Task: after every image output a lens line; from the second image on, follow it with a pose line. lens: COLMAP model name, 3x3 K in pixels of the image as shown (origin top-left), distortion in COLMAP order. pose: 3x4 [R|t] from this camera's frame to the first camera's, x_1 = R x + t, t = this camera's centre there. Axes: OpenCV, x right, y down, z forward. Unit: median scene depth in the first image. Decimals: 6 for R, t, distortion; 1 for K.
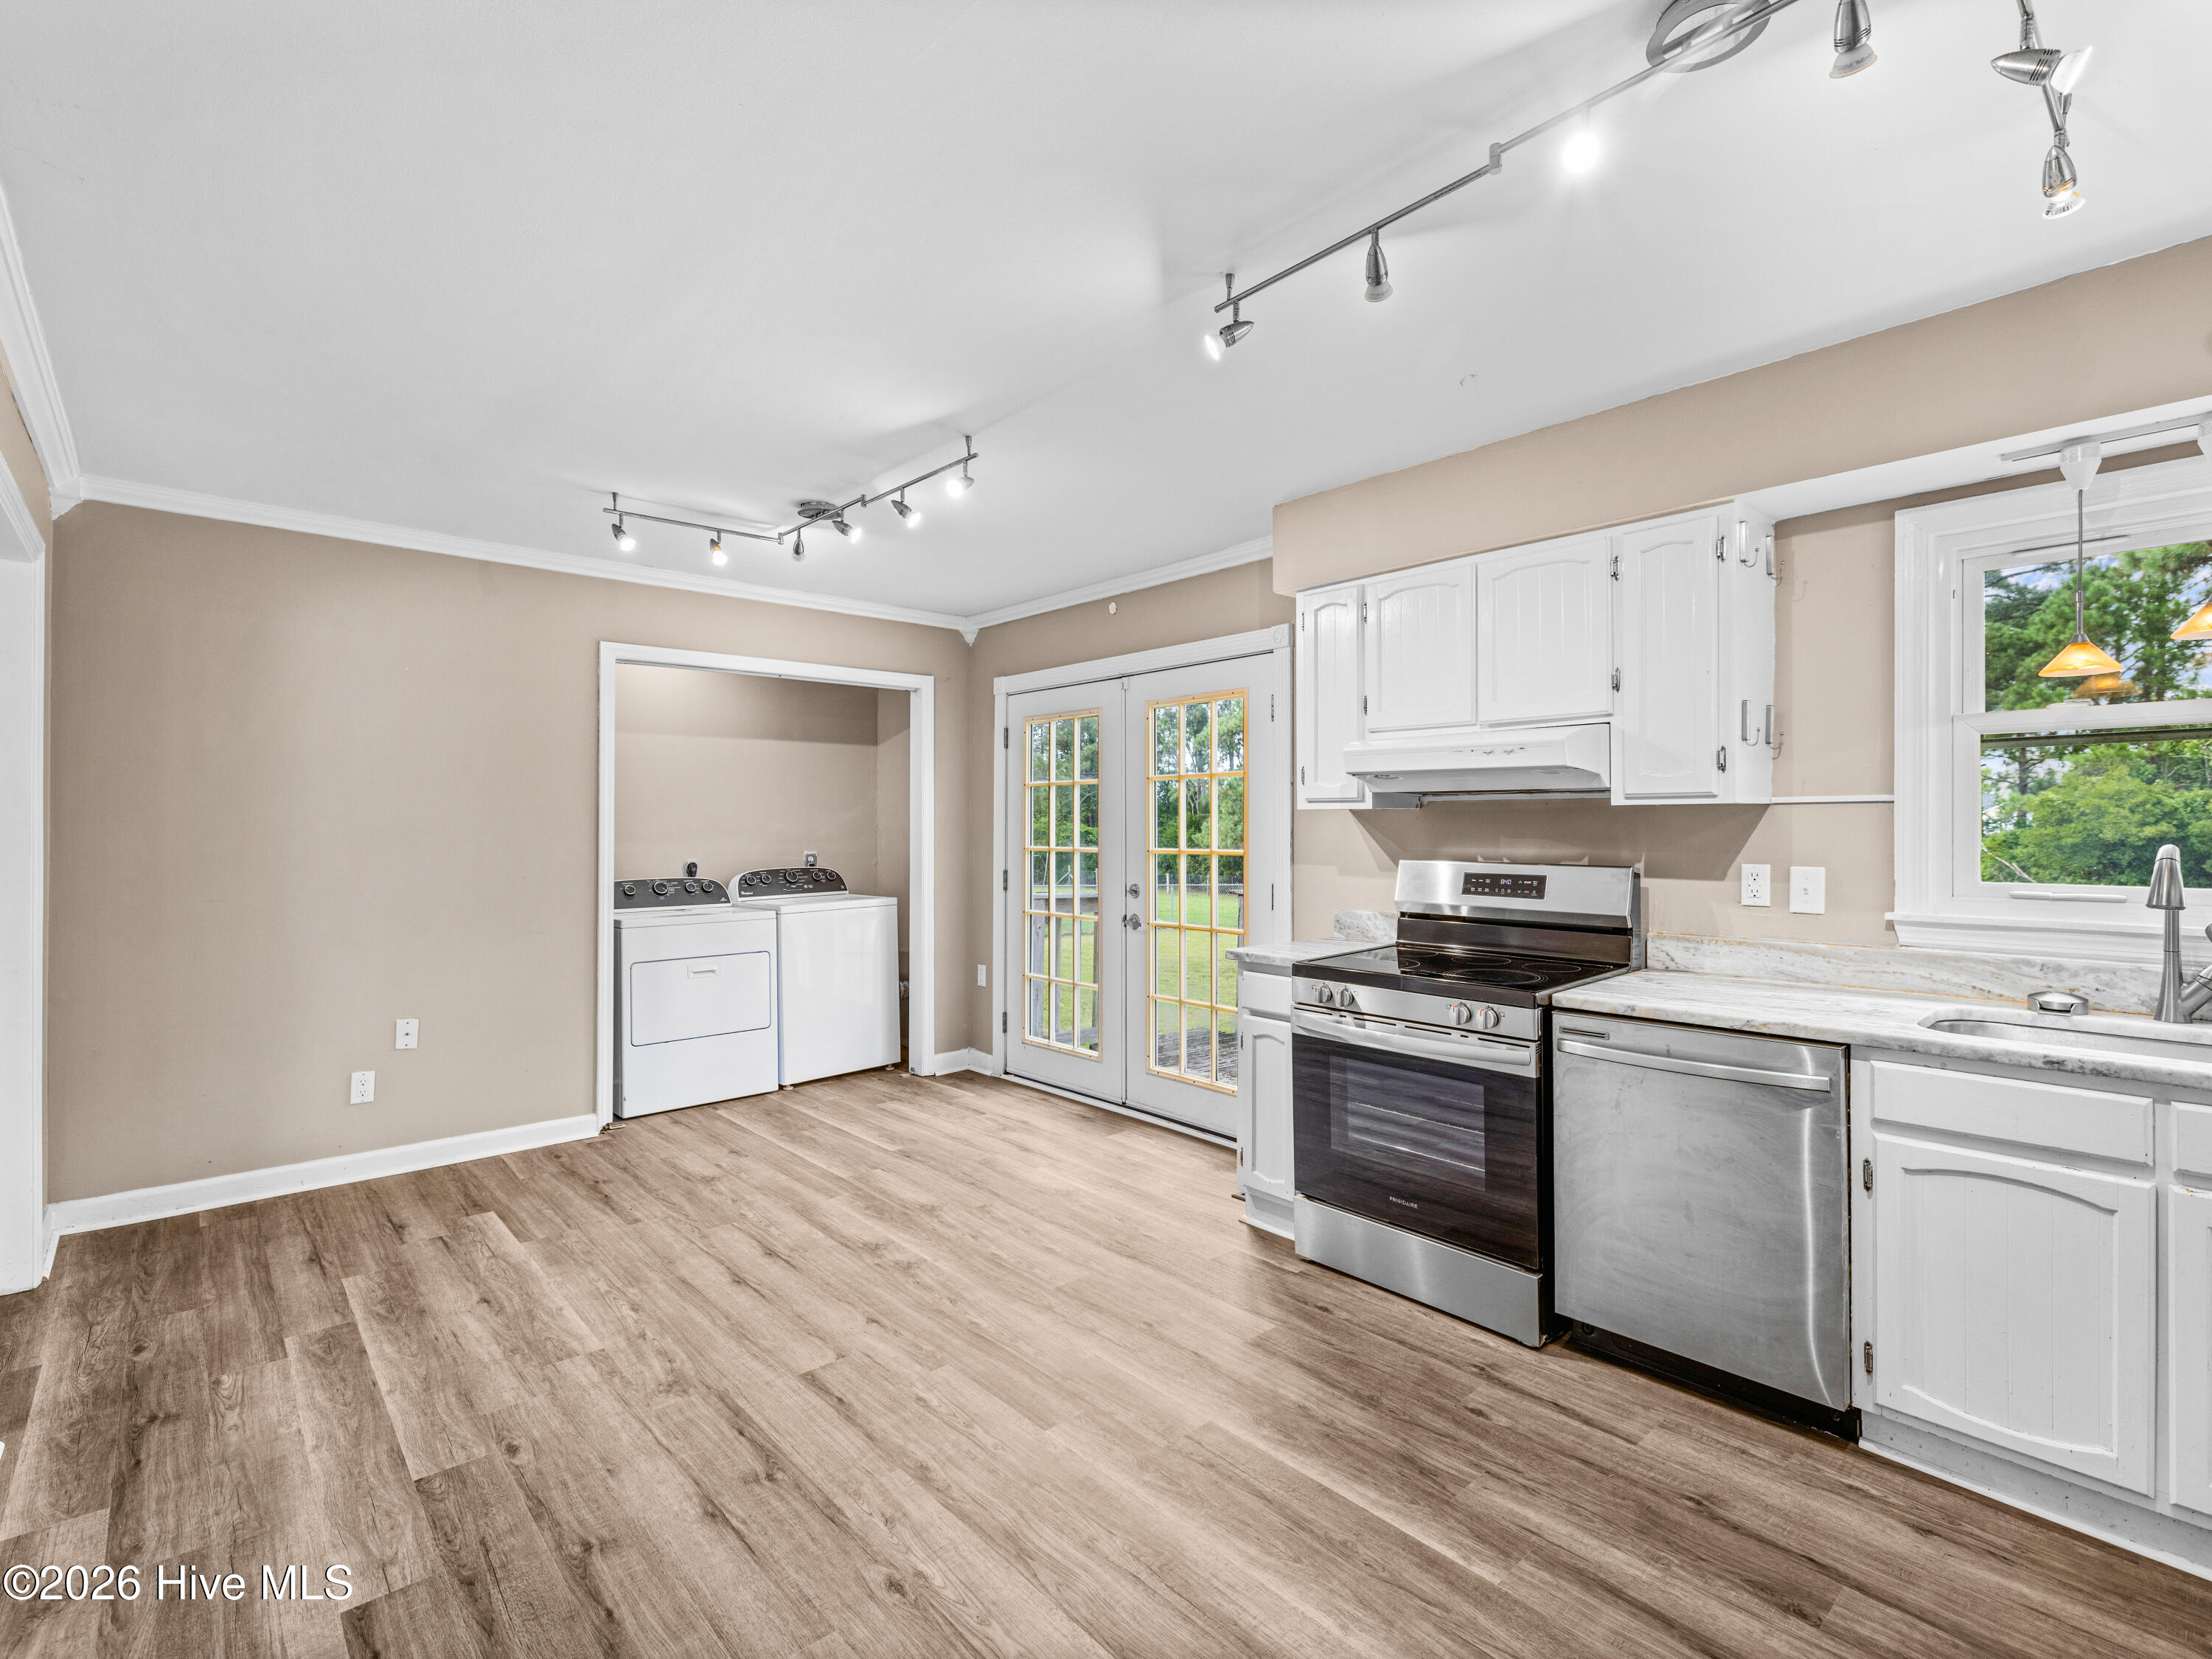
lens RADIAL K [[1051.3, 0, 1106.0], [0, 1051.3, 829.5], [0, 0, 1]] dist [-0.000824, 0.000859]
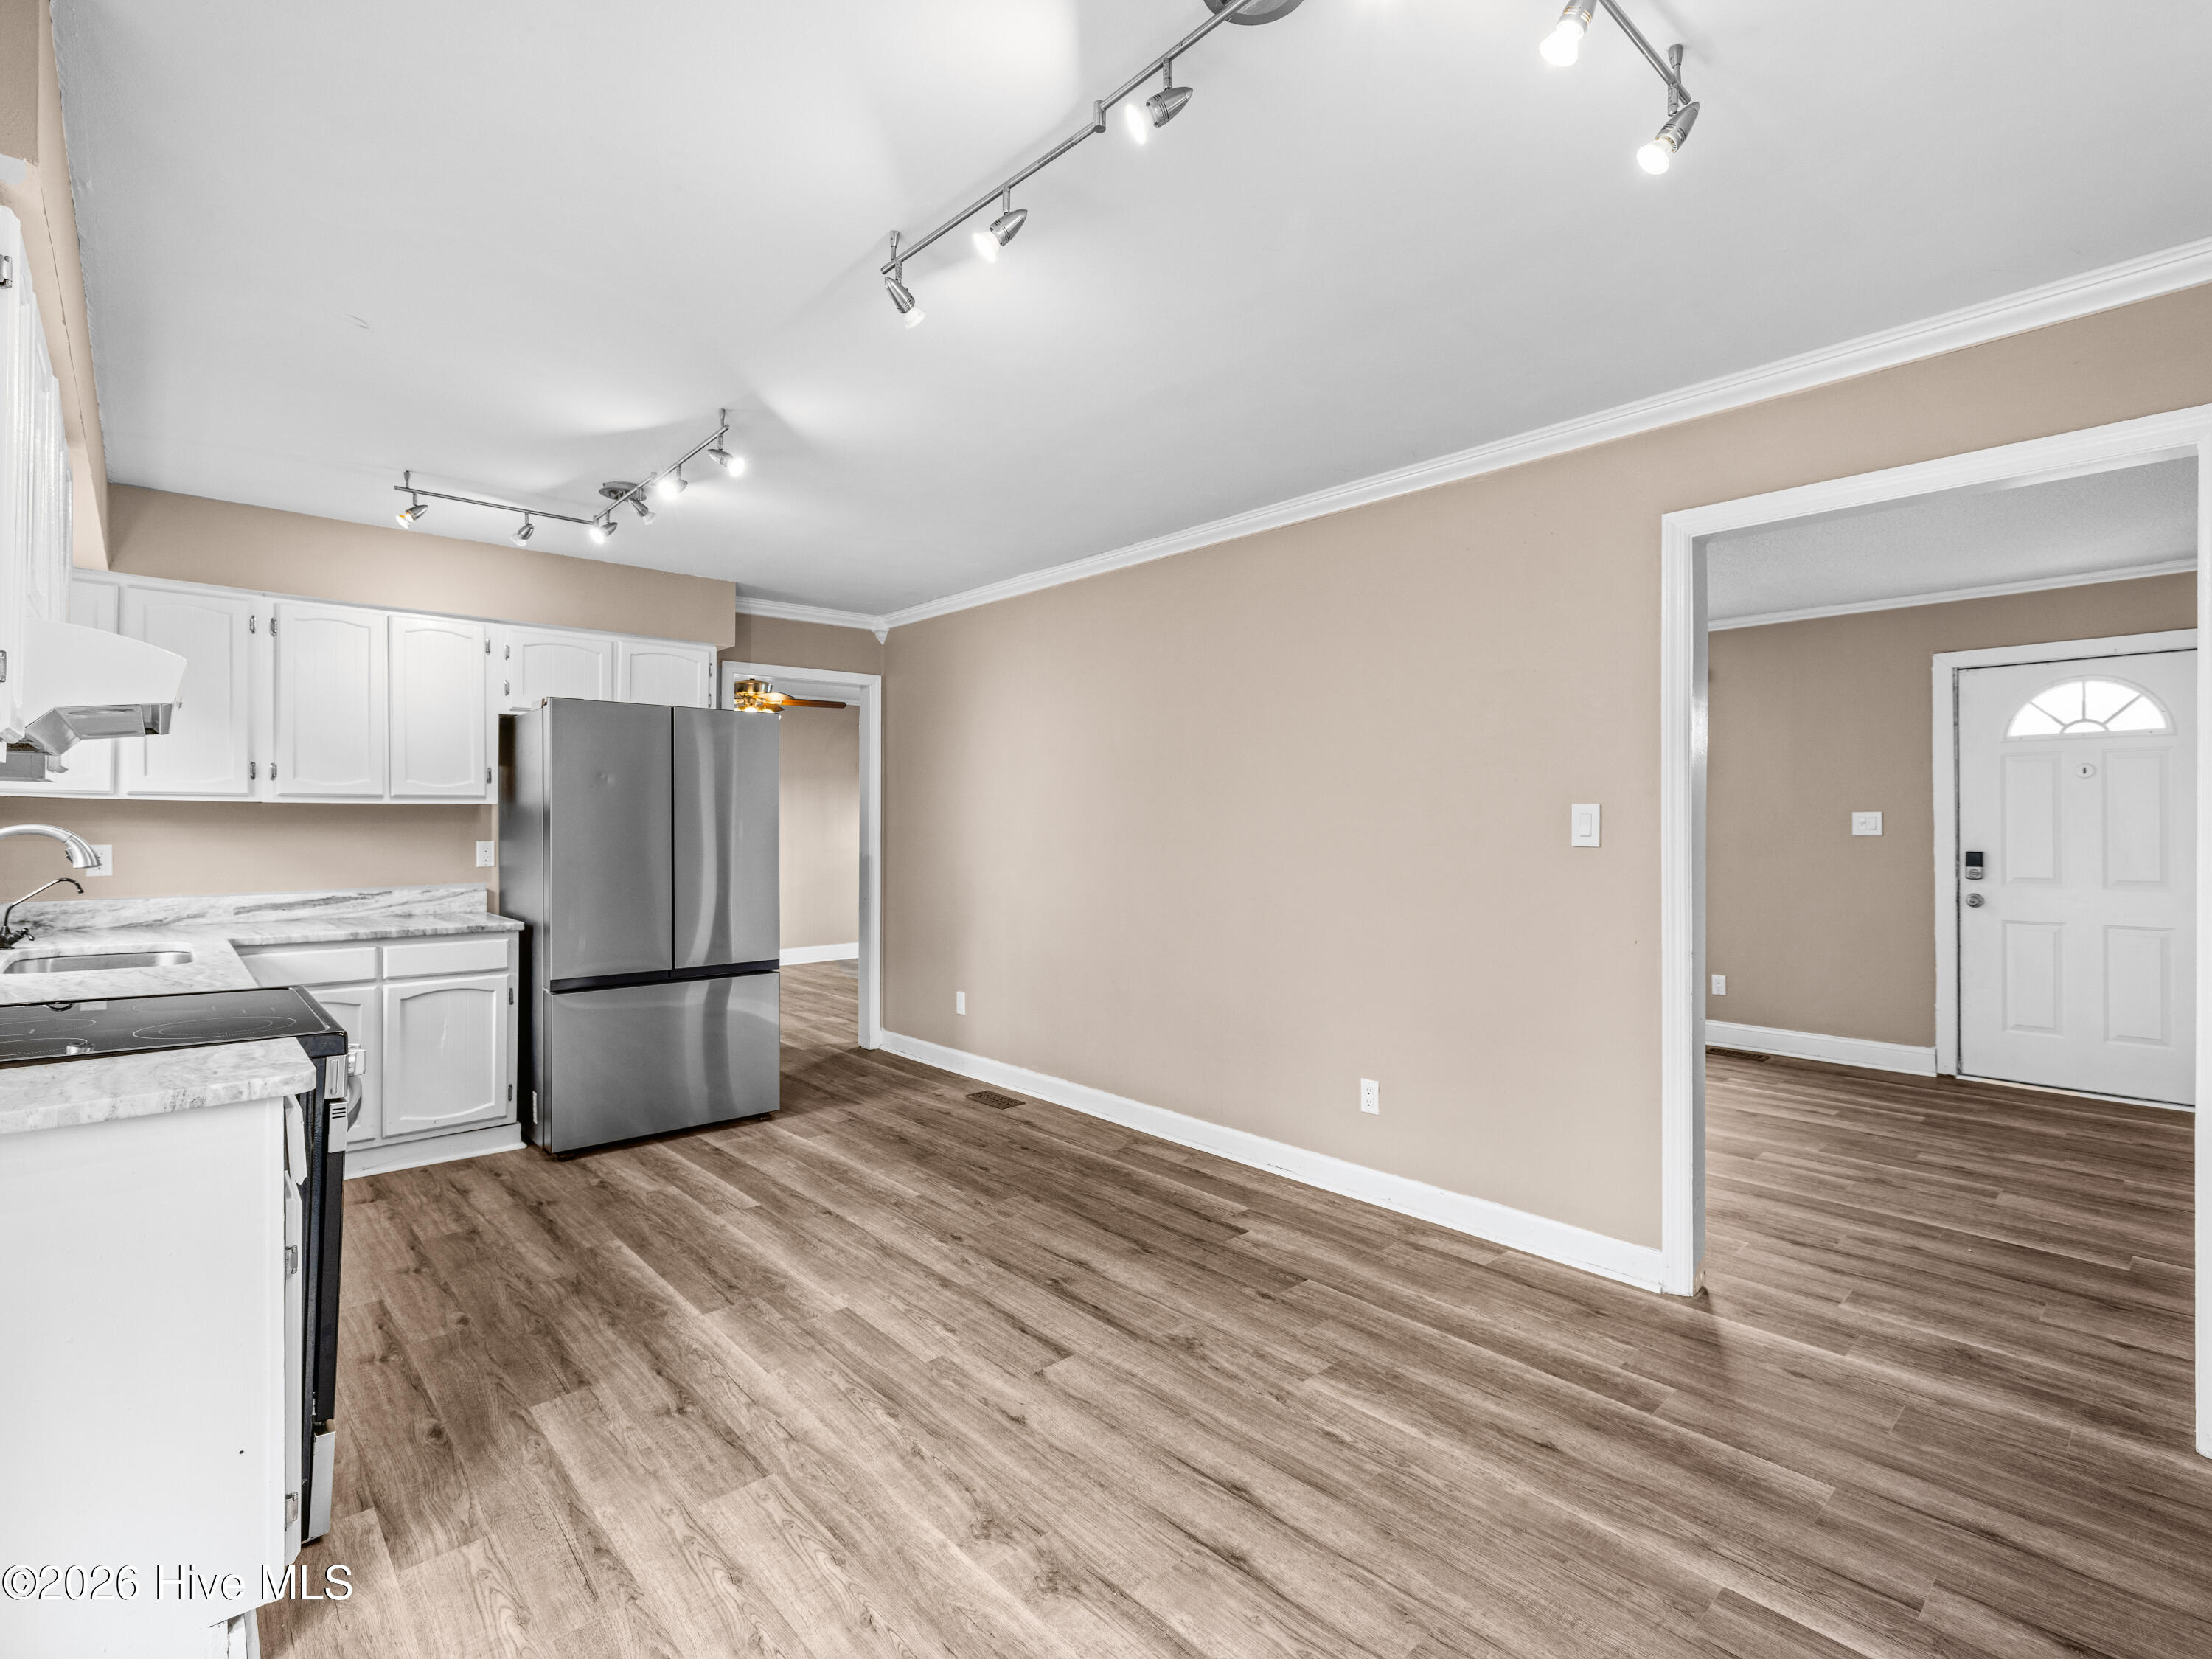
lens RADIAL K [[1027.5, 0, 1106.0], [0, 1027.5, 829.5], [0, 0, 1]] dist [-0.002003, -0.000528]
pose [[-0.999875, -0.001007, -0.015753, -0.313989], [-0.001151, 0.999958, 0.009112, 0.006285], [0.015743, 0.009129, -0.999834, 2.024671]]
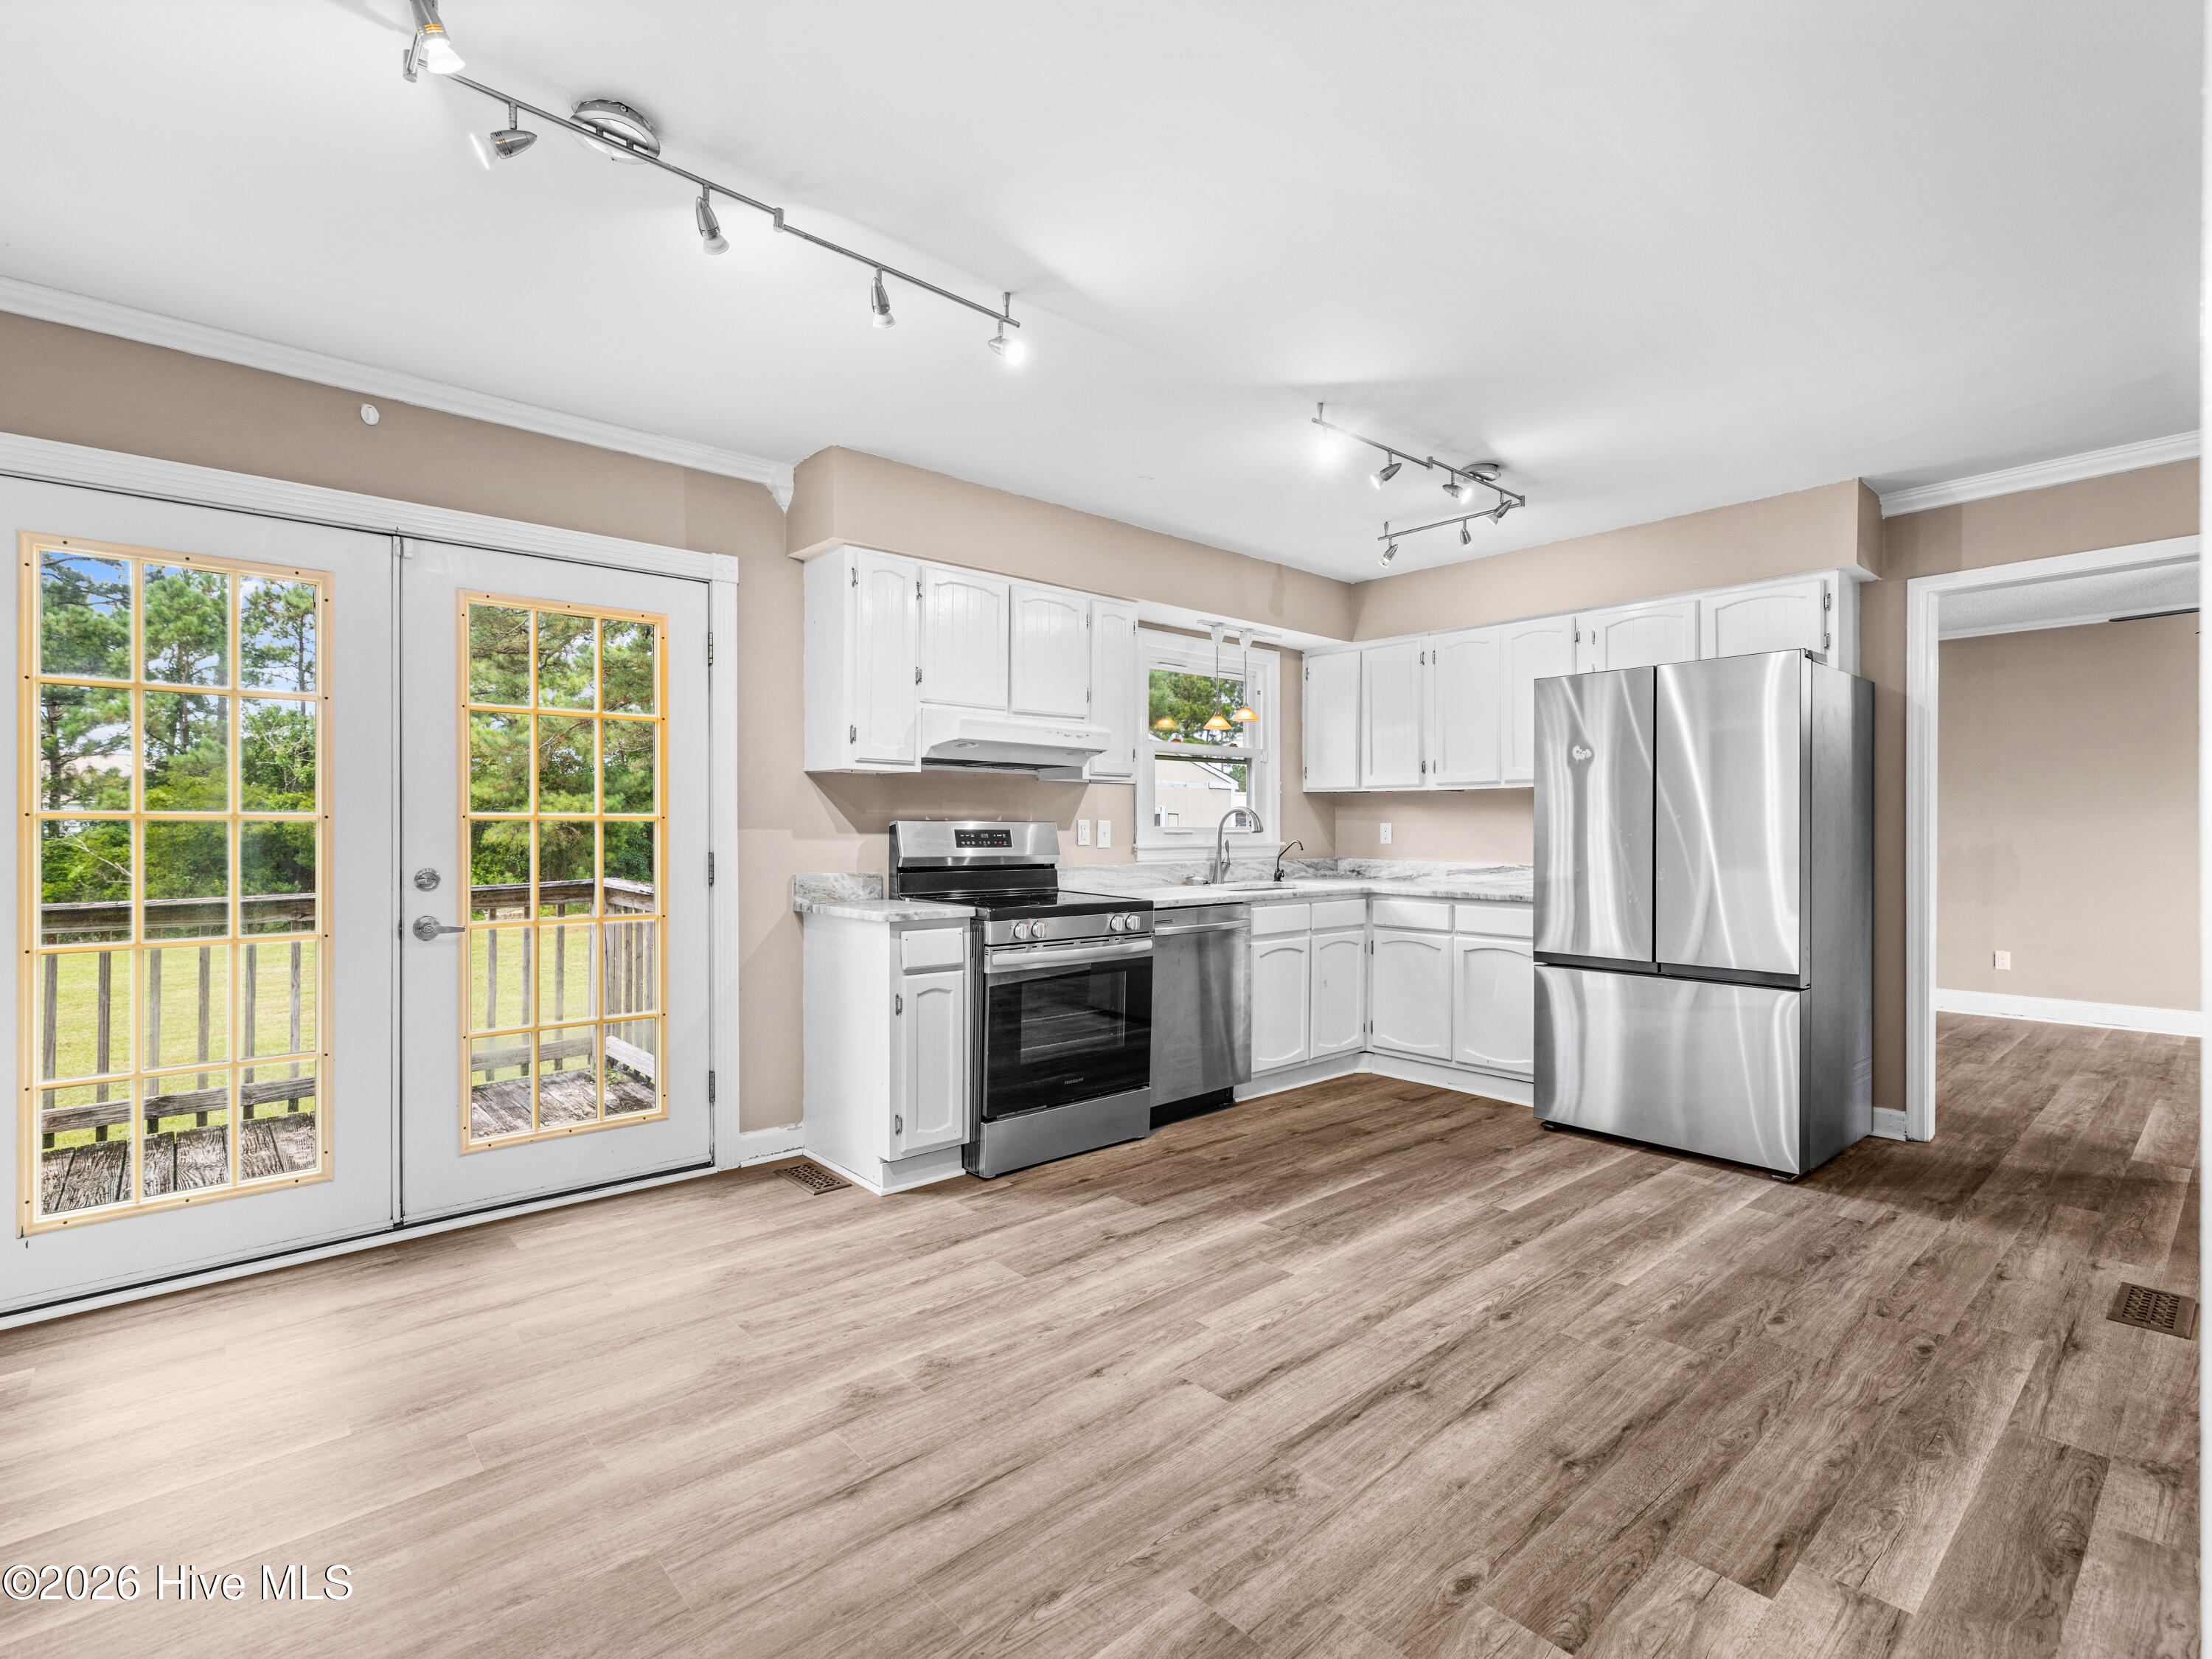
lens RADIAL K [[1051.3, 0, 1106.0], [0, 1051.3, 829.5], [0, 0, 1]] dist [-0.000824, 0.000859]
pose [[-0.004230, -0.000061, 0.999991, -1.167593], [0.003763, 0.999993, 0.000077, 0.055920], [-0.999984, 0.003763, -0.004230, 1.126782]]
